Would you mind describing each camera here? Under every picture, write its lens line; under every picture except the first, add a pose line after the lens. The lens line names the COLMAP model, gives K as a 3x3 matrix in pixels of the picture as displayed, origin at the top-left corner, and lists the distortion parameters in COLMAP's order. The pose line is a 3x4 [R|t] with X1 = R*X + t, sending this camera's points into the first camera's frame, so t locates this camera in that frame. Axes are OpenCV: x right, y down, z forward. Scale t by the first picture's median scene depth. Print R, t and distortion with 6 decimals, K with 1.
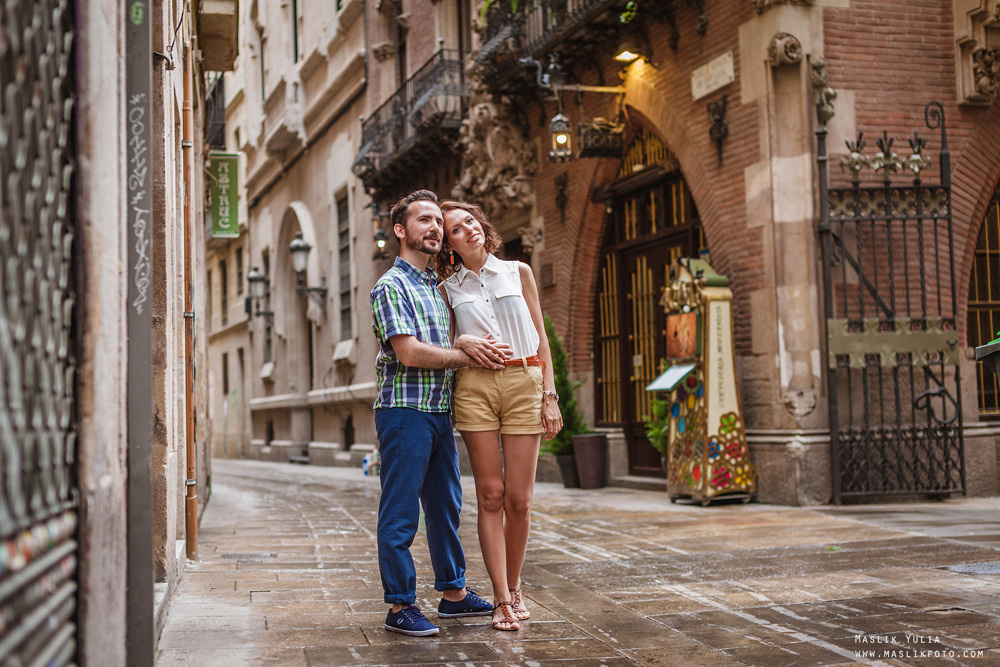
lens RADIAL K [[1351.9, 0, 500.0], [0, 1351.9, 333.5], [0, 0, 1]] dist [0.020530, 0.060739]
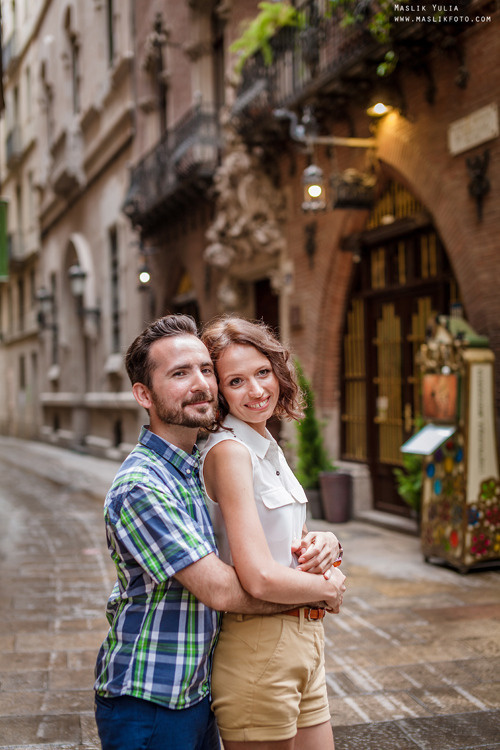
lens RADIAL K [[1014.0, 0, 250.0], [0, 1014.0, 375.0], [0, 0, 1]] dist [0.020530, 0.060739]
pose [[0.999933, 0.009358, 0.006741, -0.006731], [-0.009677, 0.998758, 0.048868, -0.038367], [-0.006275, -0.048930, 0.998782, 0.208242]]
